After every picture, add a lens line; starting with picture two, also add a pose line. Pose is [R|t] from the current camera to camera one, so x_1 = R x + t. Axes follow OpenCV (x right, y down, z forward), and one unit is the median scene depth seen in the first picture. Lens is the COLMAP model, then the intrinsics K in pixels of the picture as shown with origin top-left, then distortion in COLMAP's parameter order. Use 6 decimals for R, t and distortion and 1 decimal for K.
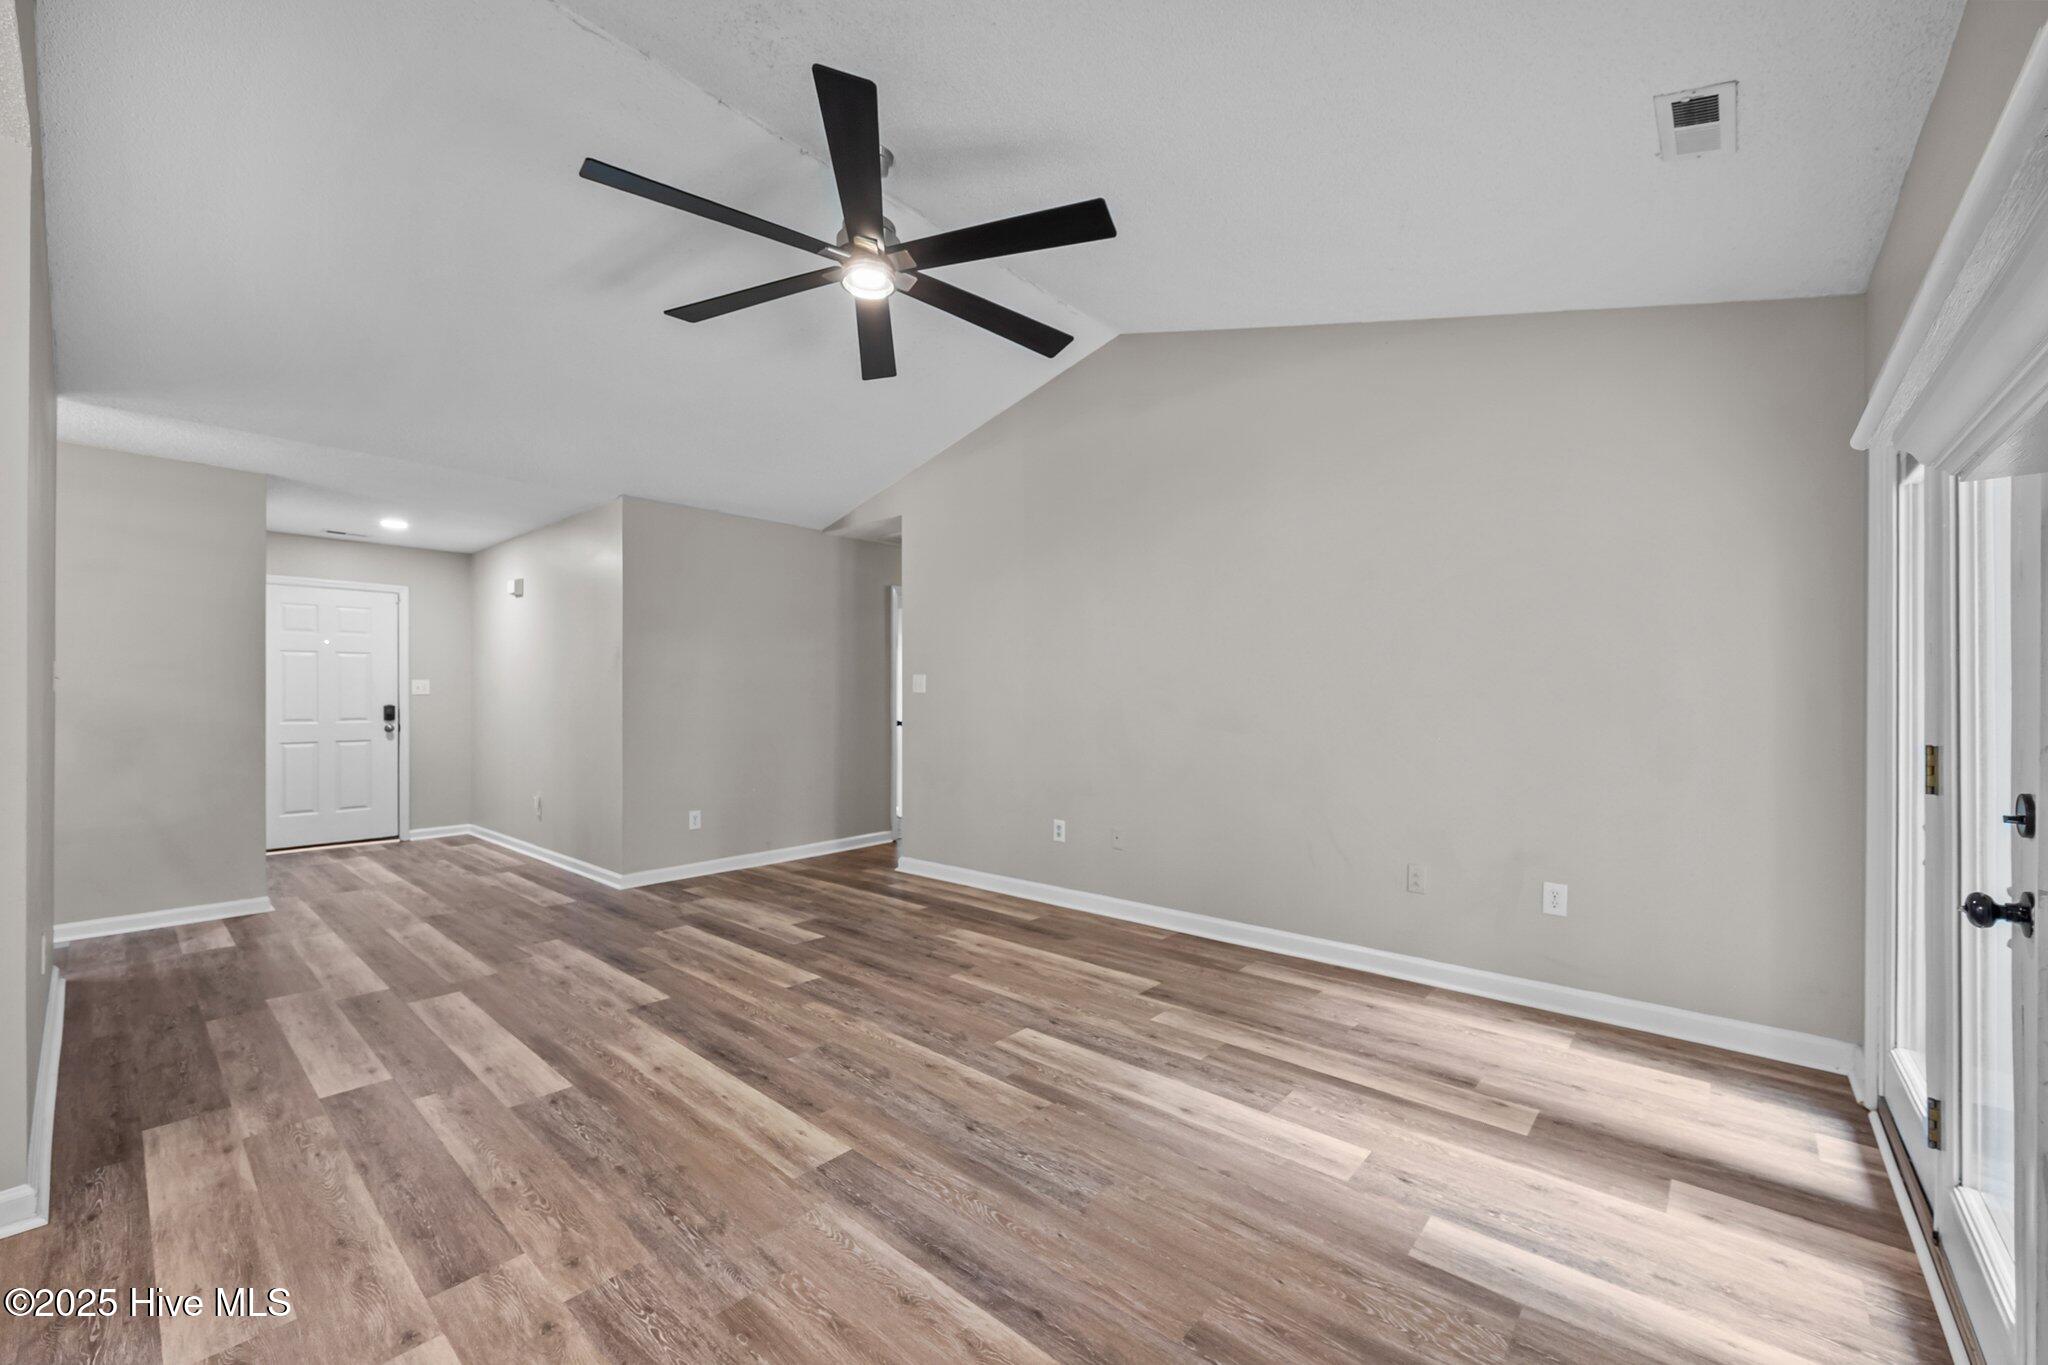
lens RADIAL K [[808.3, 0, 1036.3], [0, 808.3, 696.6], [0, 0, 1]] dist [0.001773, -0.000504]
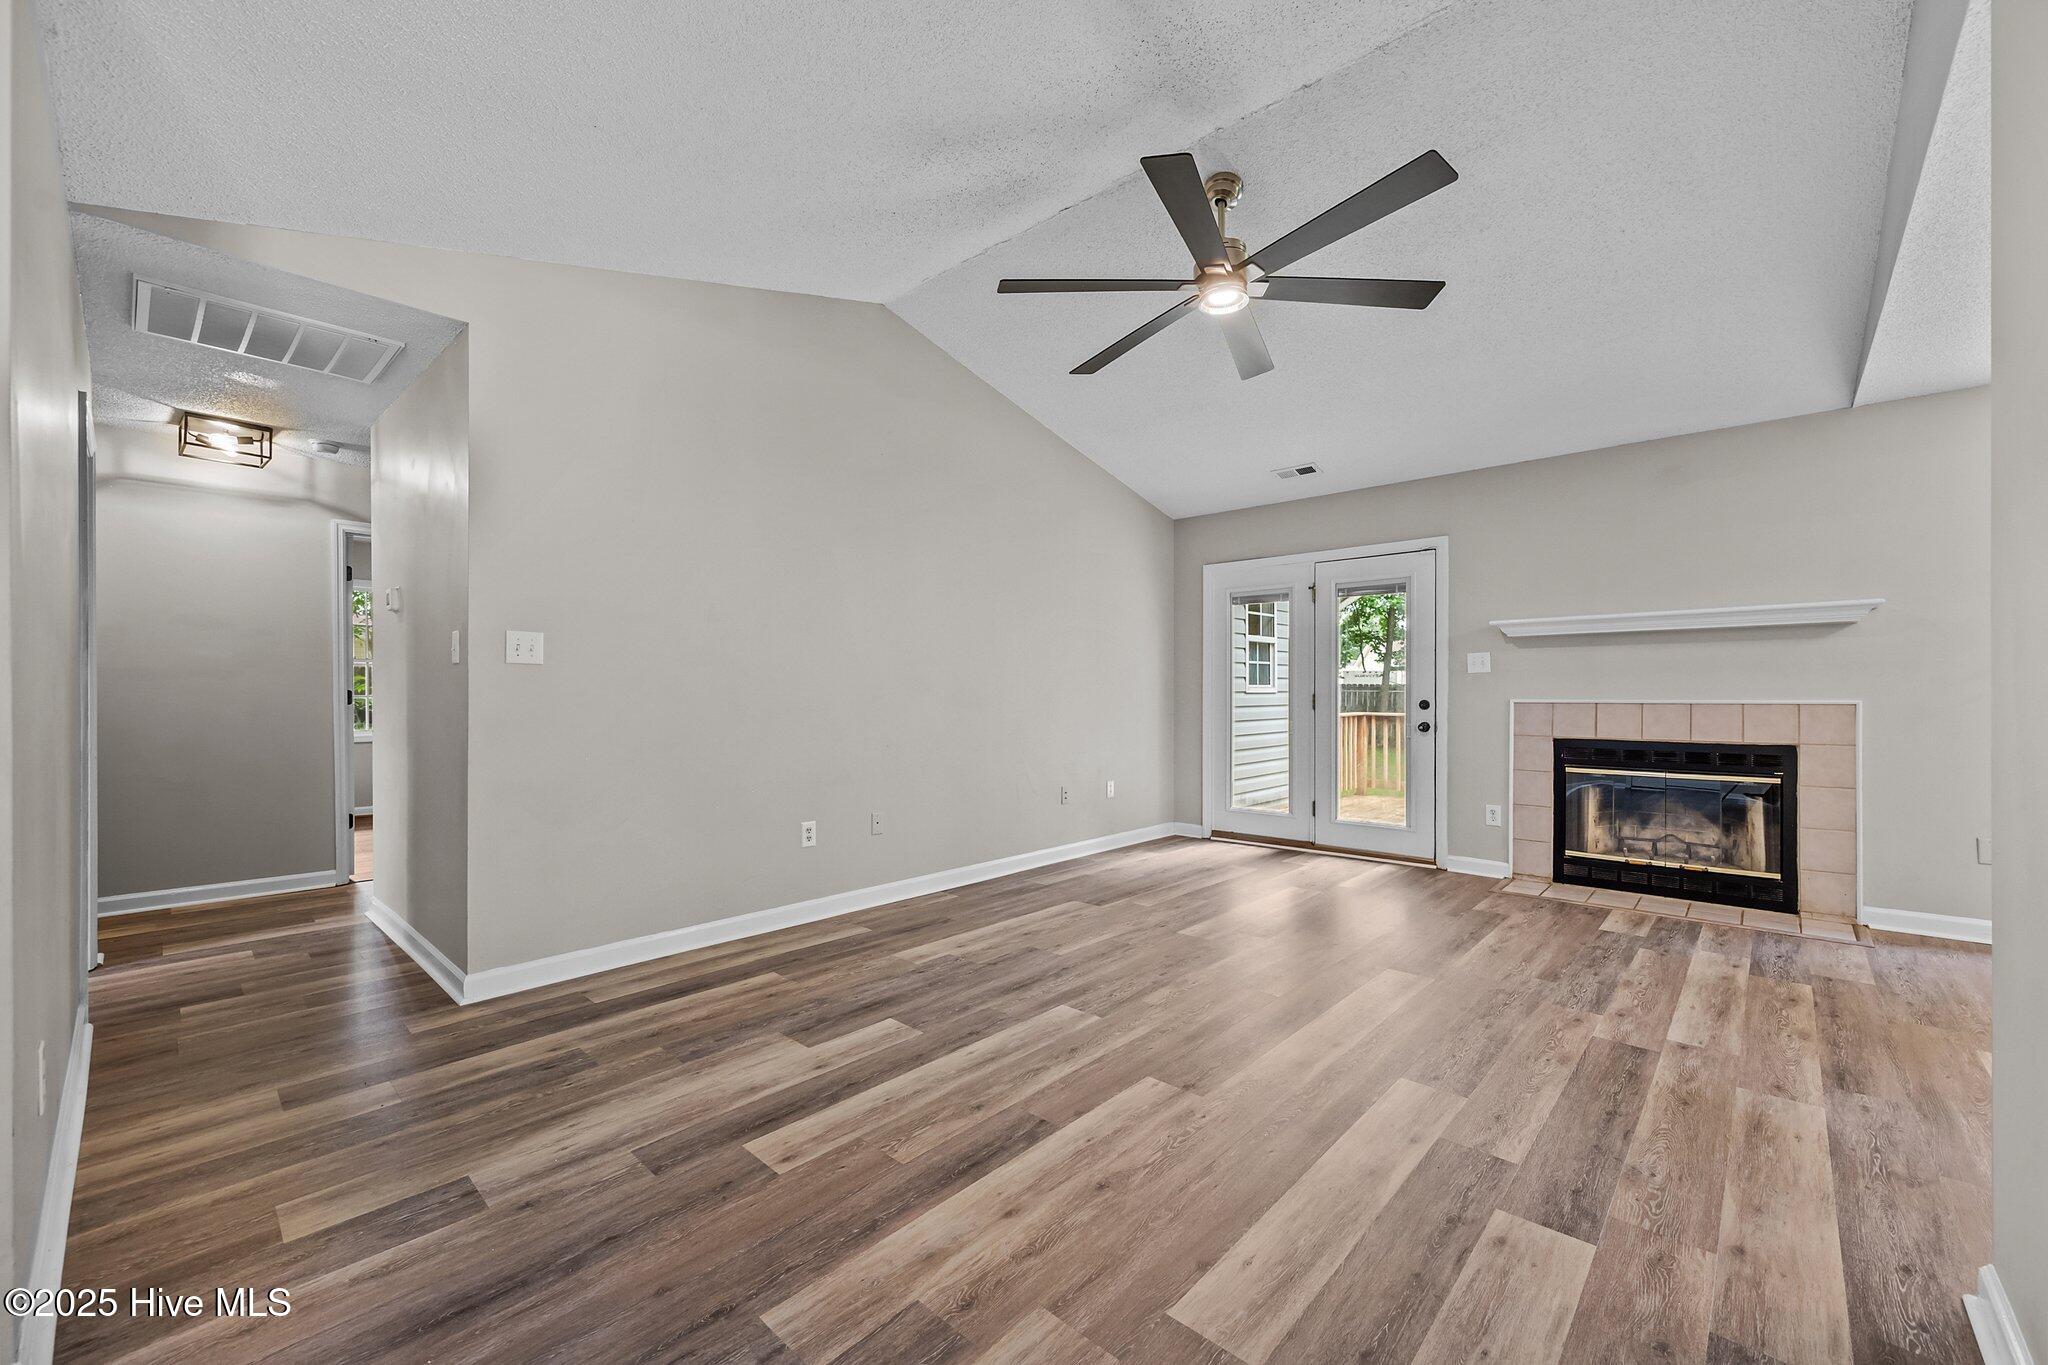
lens RADIAL K [[808.3, 0, 1022.8], [0, 808.3, 694.8], [0, 0, 1]] dist [0.001773, -0.000504]
pose [[0.039007, -0.000085, 0.999239, -1.314216], [0.003706, 0.999993, -0.000060, 0.034832], [-0.999232, 0.003705, 0.039007, 1.209241]]
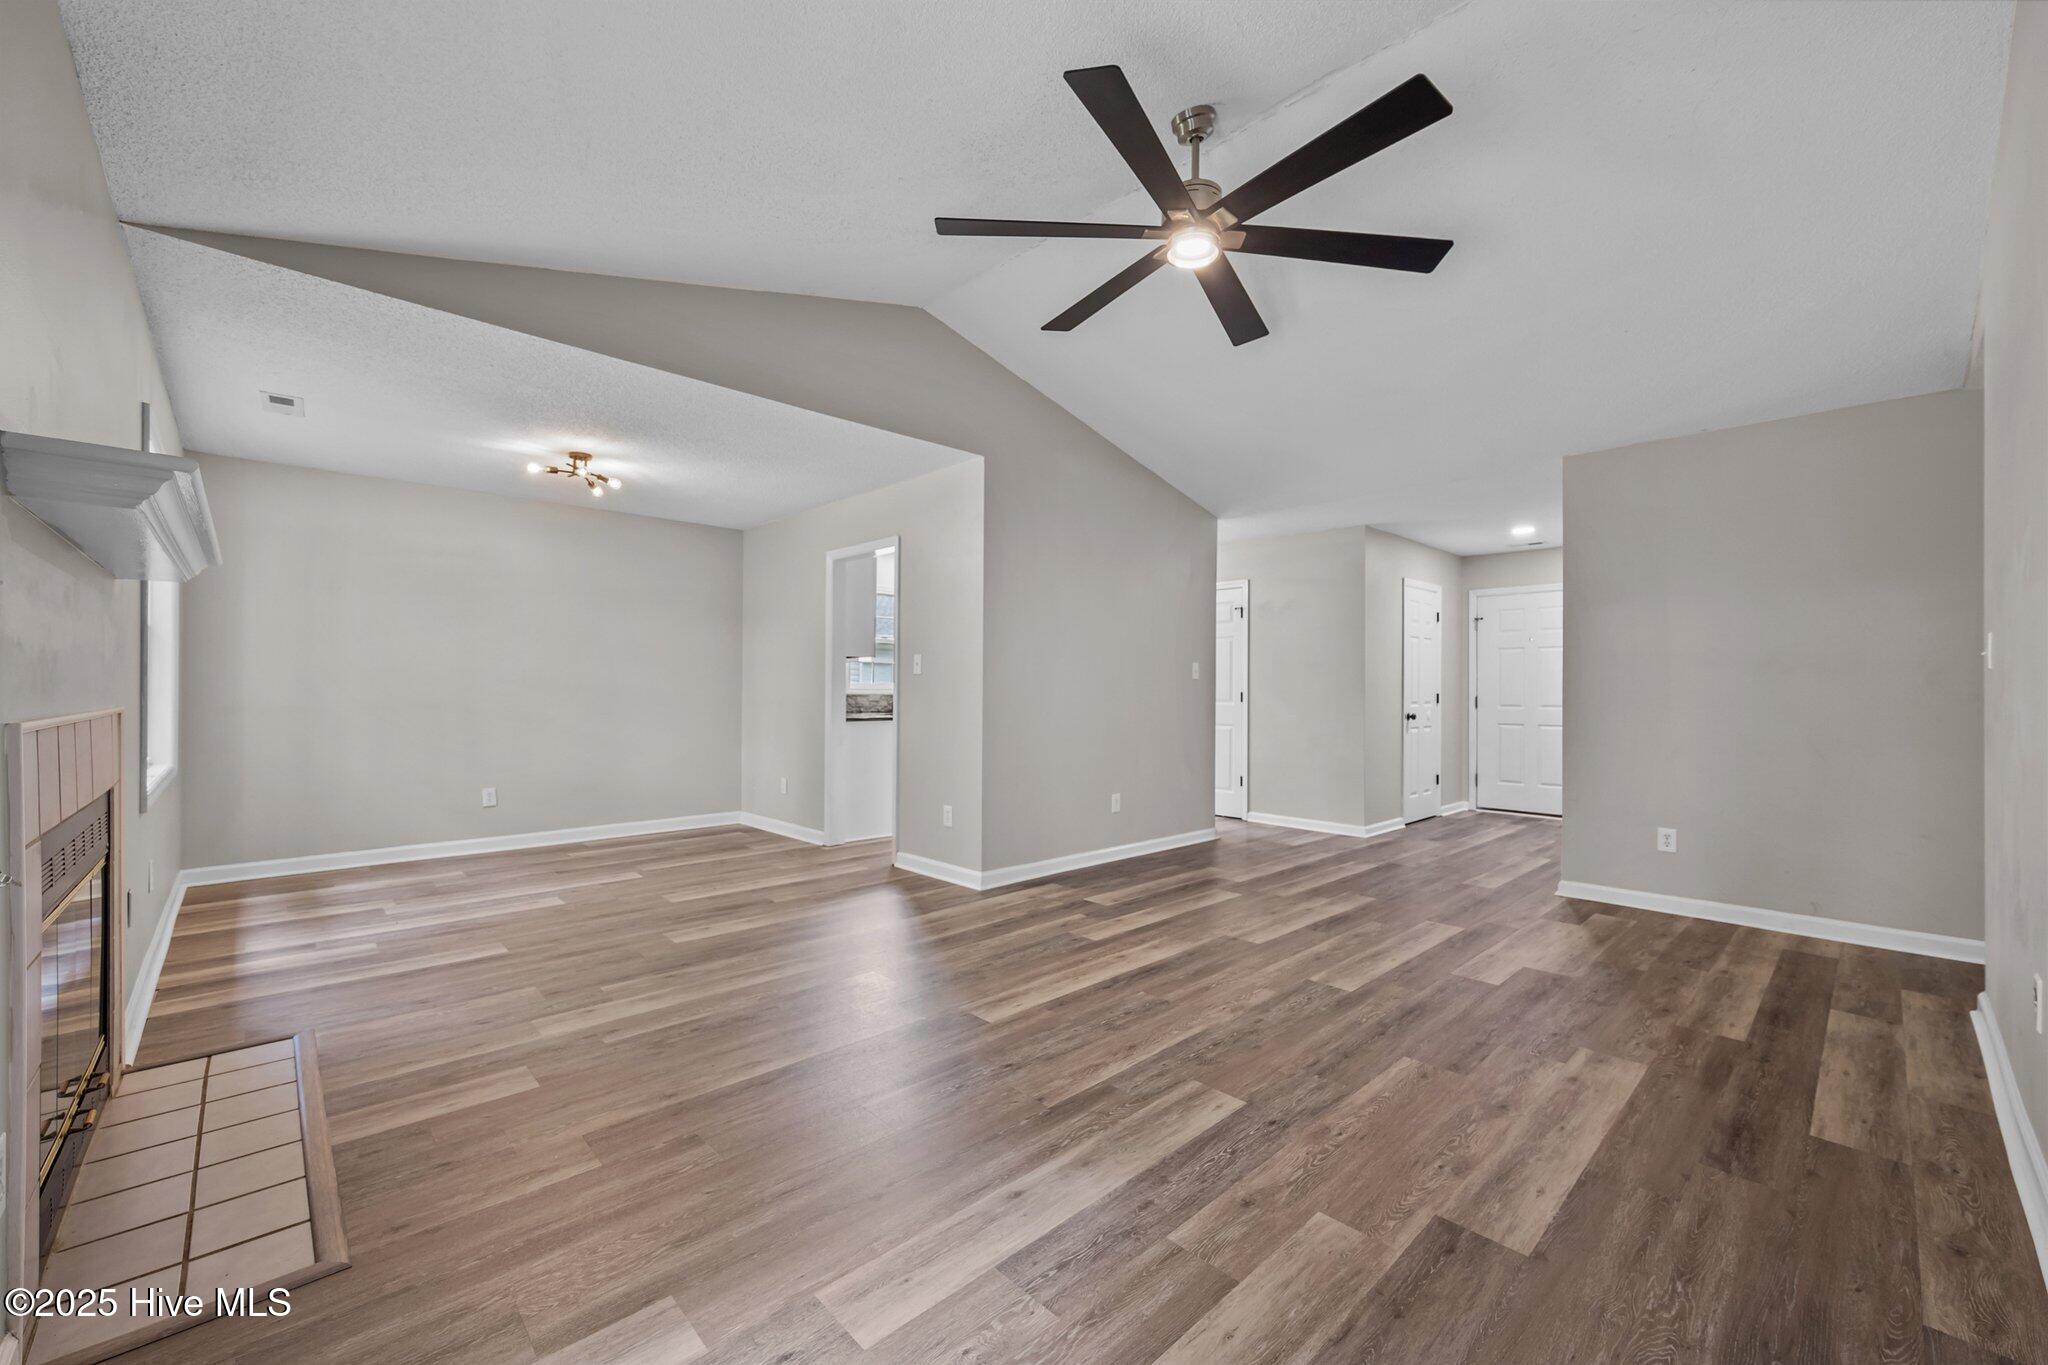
lens RADIAL K [[808.3, 0, 1028.3], [0, 808.3, 686.6], [0, 0, 1]] dist [0.001773, -0.000504]
pose [[-0.098810, -0.005109, -0.995093, 0.775758], [-0.007003, 0.999966, -0.004438, 0.025401], [0.995082, 0.006531, -0.098843, 0.882499]]
